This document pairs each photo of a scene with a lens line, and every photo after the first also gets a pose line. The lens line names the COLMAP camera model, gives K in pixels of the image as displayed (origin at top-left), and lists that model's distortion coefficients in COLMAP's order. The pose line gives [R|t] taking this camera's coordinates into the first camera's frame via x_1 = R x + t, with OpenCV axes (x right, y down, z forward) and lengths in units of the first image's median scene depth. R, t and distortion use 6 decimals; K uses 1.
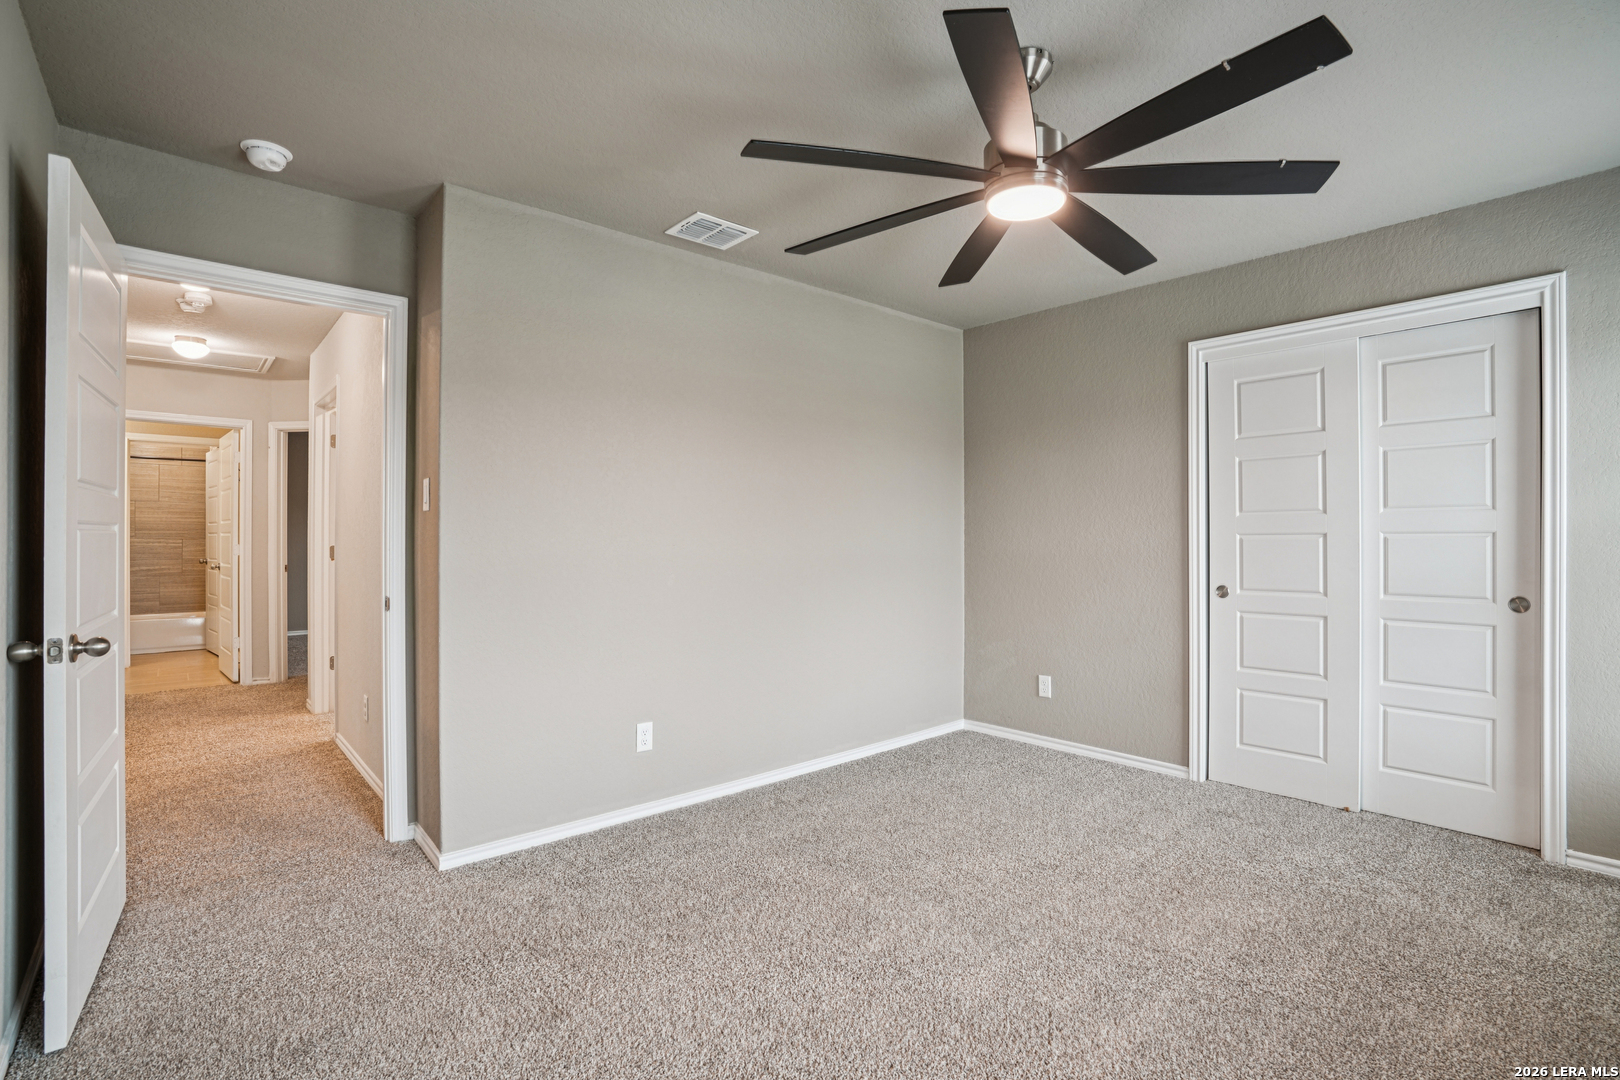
lens RADIAL K [[760.8, 0, 814.0], [0, 760.8, 527.7], [0, 0, 1]] dist [-0.053274, 0.020924]
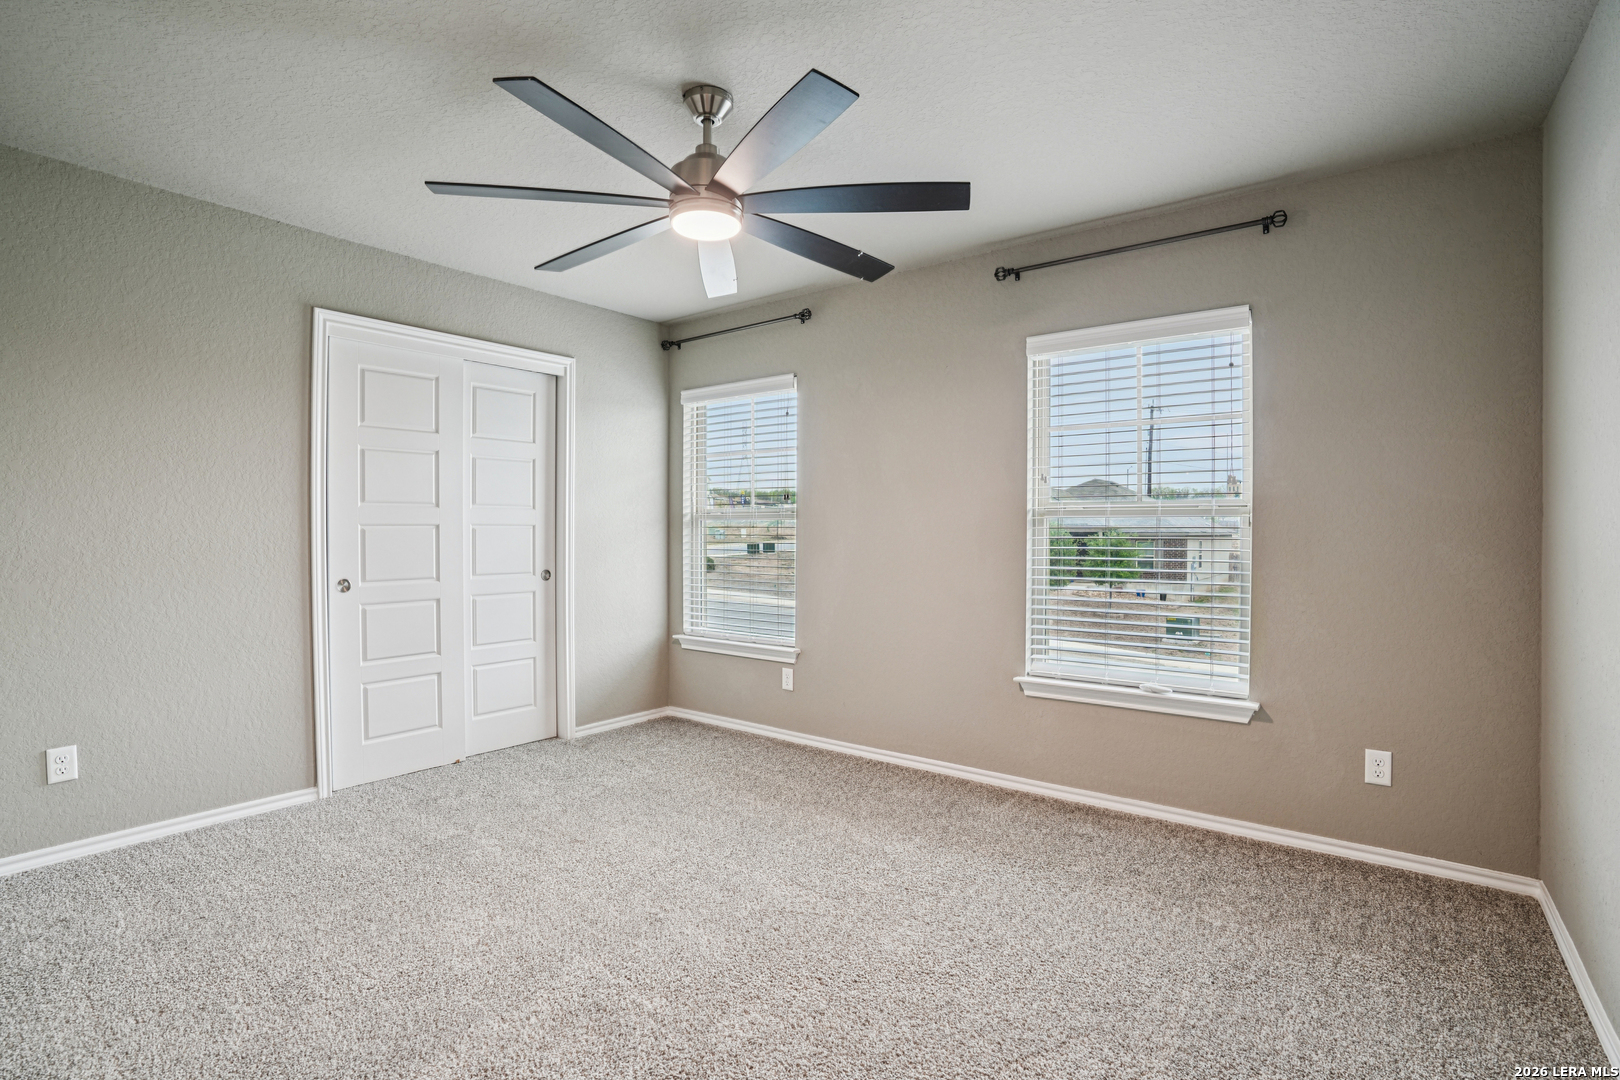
lens RADIAL K [[760.8, 0, 814.0], [0, 760.8, 527.7], [0, 0, 1]] dist [-0.053274, 0.020924]
pose [[-0.182241, 0.001149, 0.983253, -0.525994], [-0.017127, 0.999844, -0.004343, 0.007212], [-0.983105, -0.017632, -0.182193, 0.646079]]
